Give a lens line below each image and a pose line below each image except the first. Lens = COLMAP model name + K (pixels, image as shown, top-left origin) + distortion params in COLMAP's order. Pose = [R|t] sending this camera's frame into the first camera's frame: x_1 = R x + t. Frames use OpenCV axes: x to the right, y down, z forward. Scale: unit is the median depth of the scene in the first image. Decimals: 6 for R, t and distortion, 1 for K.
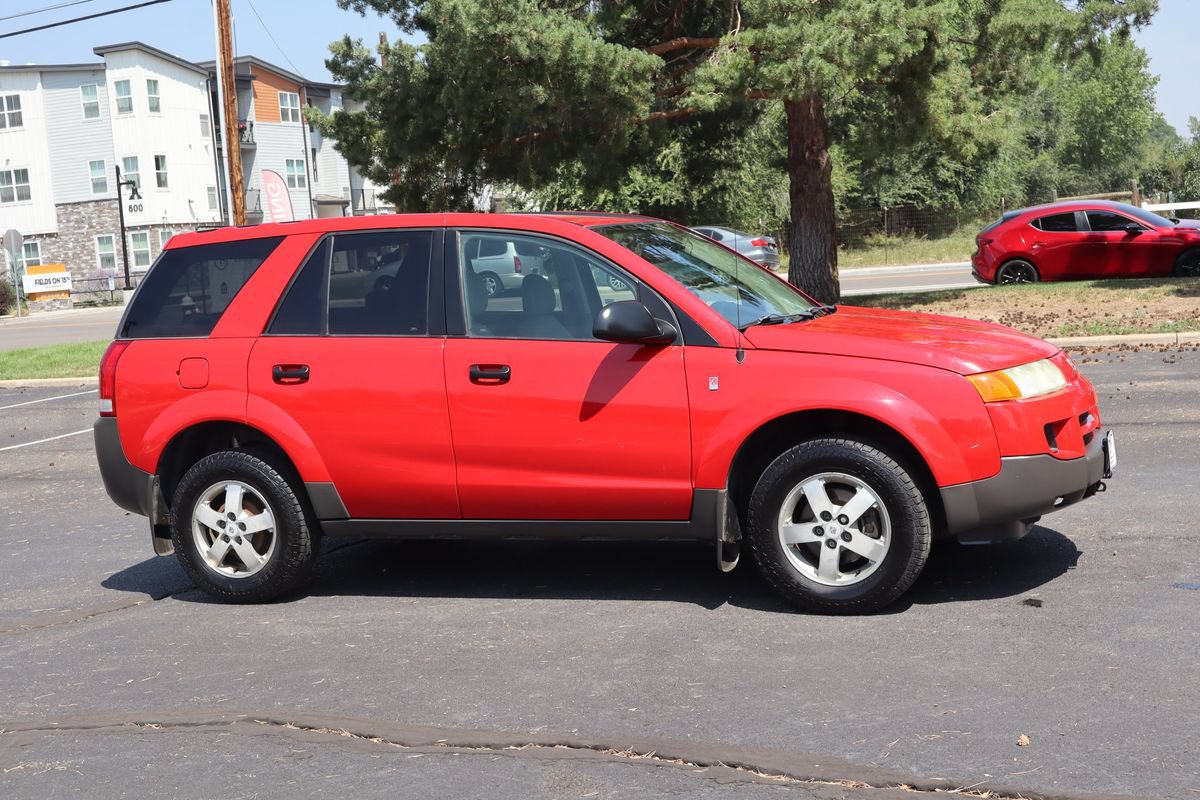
lens RADIAL K [[1563.8, 0, 587.7], [0, 1563.8, 402.0], [0, 0, 1]] dist [0.032515, -0.134606]
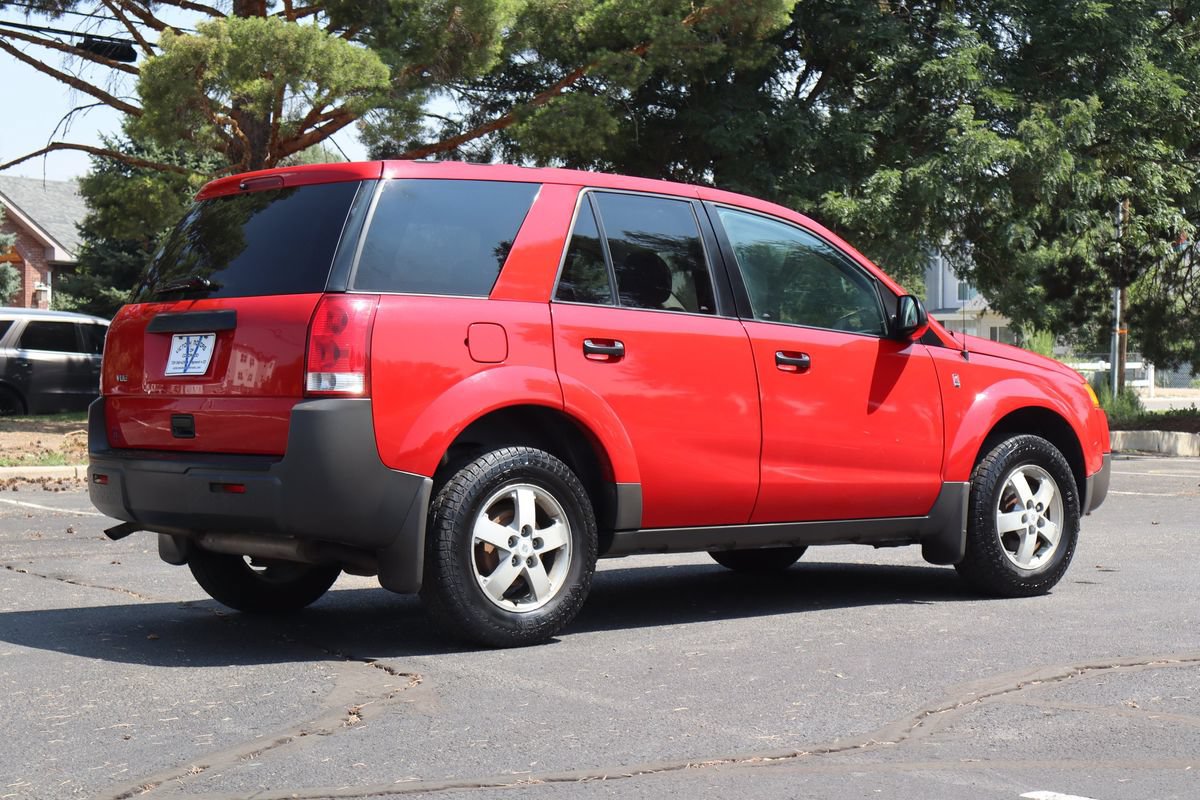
lens RADIAL K [[2147.5, 0, 570.9], [0, 2147.5, 400.3], [0, 0, 1]] dist [0.015332, 0.000238]
pose [[0.485091, 0.065200, 0.872030, -1.160714], [0.050464, 0.993467, -0.102352, 0.120795], [-0.873006, 0.093656, 0.478632, 0.479242]]
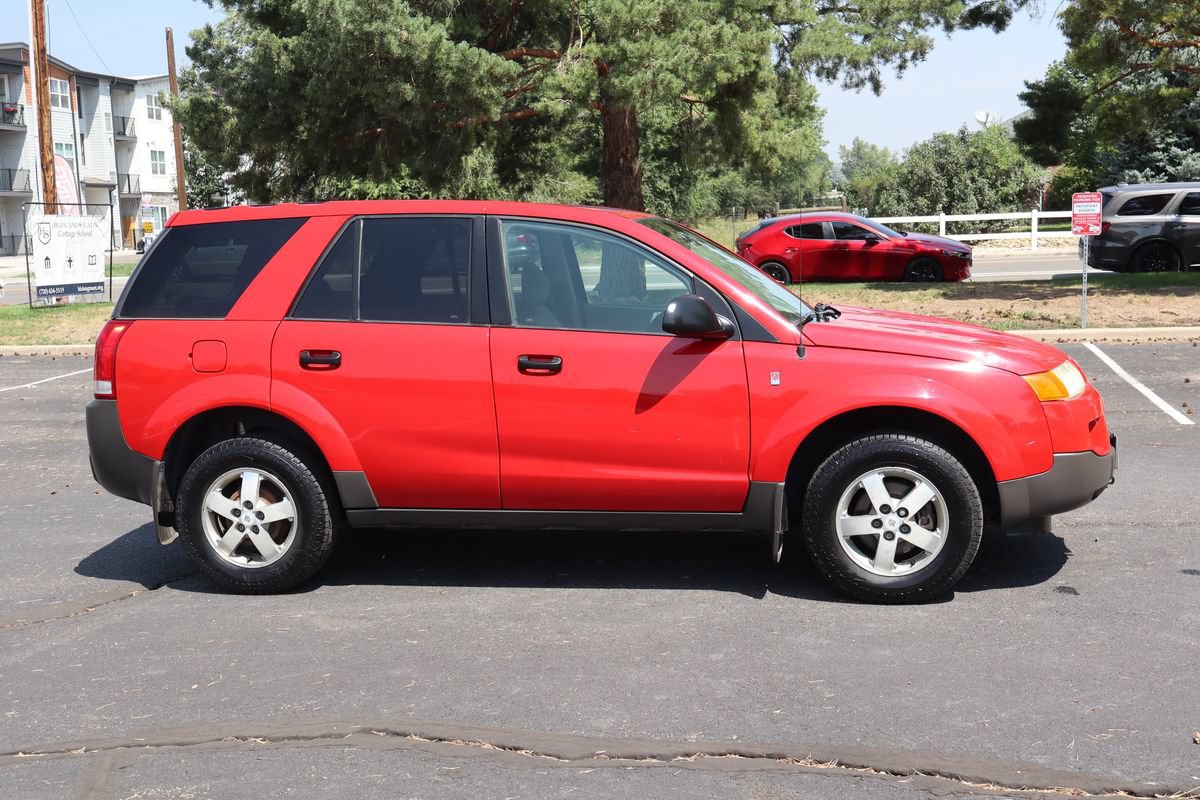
lens RADIAL K [[1383.3, 0, 589.5], [0, 1383.3, 399.8], [0, 0, 1]] dist [0.010282, 0.004360]
pose [[0.981789, 0.014102, 0.189449, -0.186488], [-0.017053, 0.999757, 0.013959, -0.007670], [-0.189206, -0.016936, 0.981791, 0.122403]]
